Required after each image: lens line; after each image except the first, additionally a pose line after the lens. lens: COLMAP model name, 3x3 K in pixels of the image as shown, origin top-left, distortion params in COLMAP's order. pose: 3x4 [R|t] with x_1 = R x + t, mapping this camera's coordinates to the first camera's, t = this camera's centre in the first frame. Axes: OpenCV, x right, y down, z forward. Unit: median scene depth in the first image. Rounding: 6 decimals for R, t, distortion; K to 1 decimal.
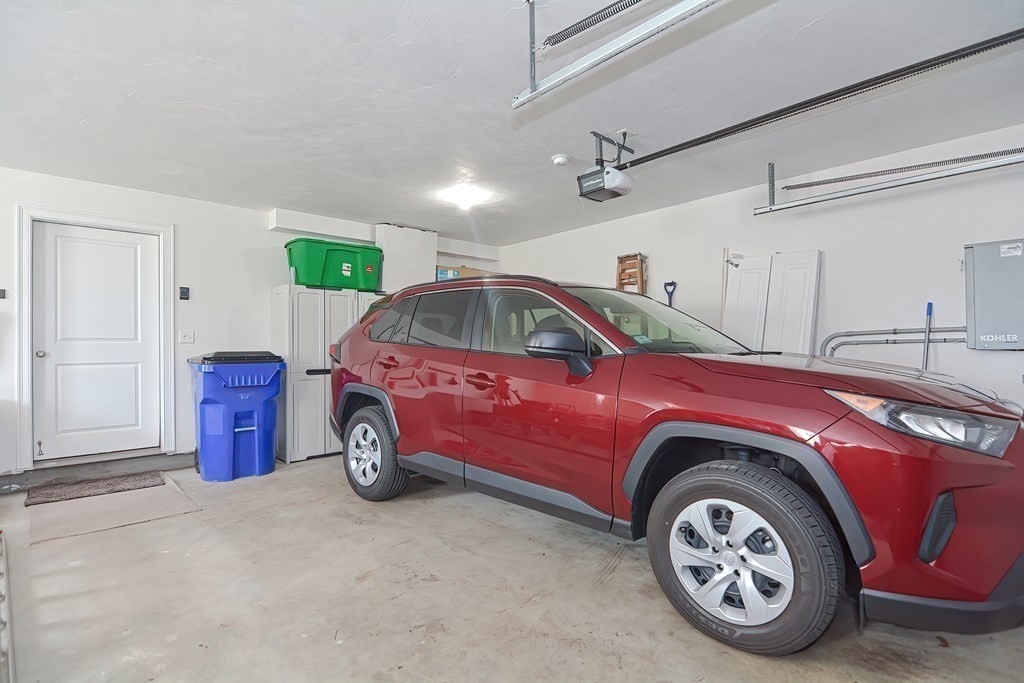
lens RADIAL K [[499.9, 0, 507.3], [0, 499.9, 347.2], [0, 0, 1]] dist [-0.000879, -0.001095]
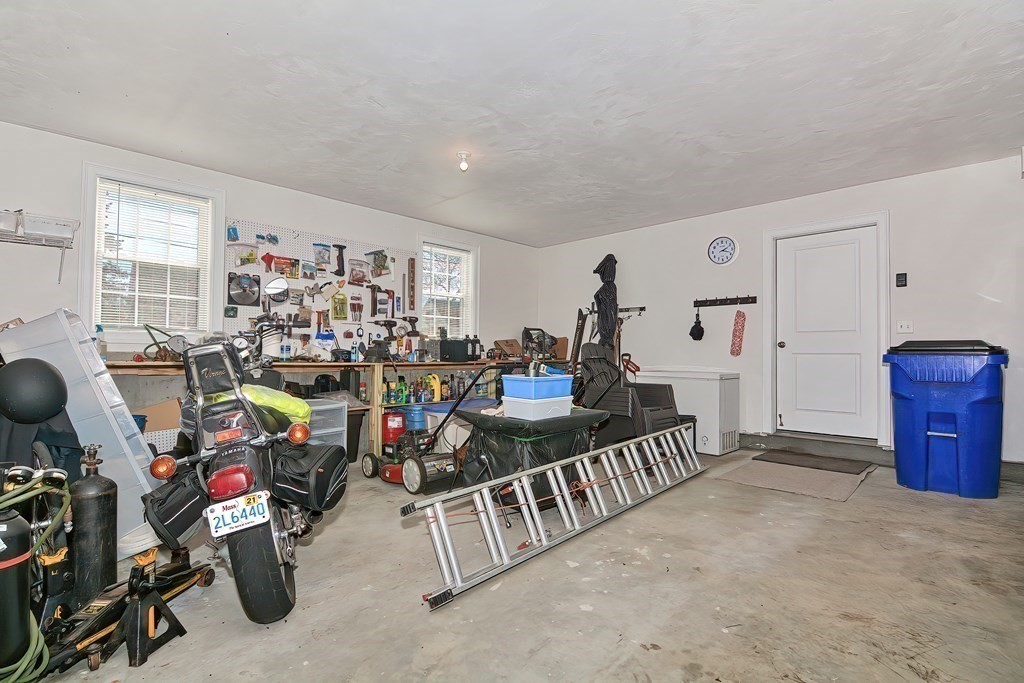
lens RADIAL K [[499.9, 0, 507.3], [0, 499.9, 347.2], [0, 0, 1]] dist [-0.000879, -0.001095]
pose [[0.031278, -0.005977, -0.999493, 0.366751], [-0.002452, 0.999979, -0.006056, 0.035395], [0.999508, 0.002641, 0.031263, 0.337331]]
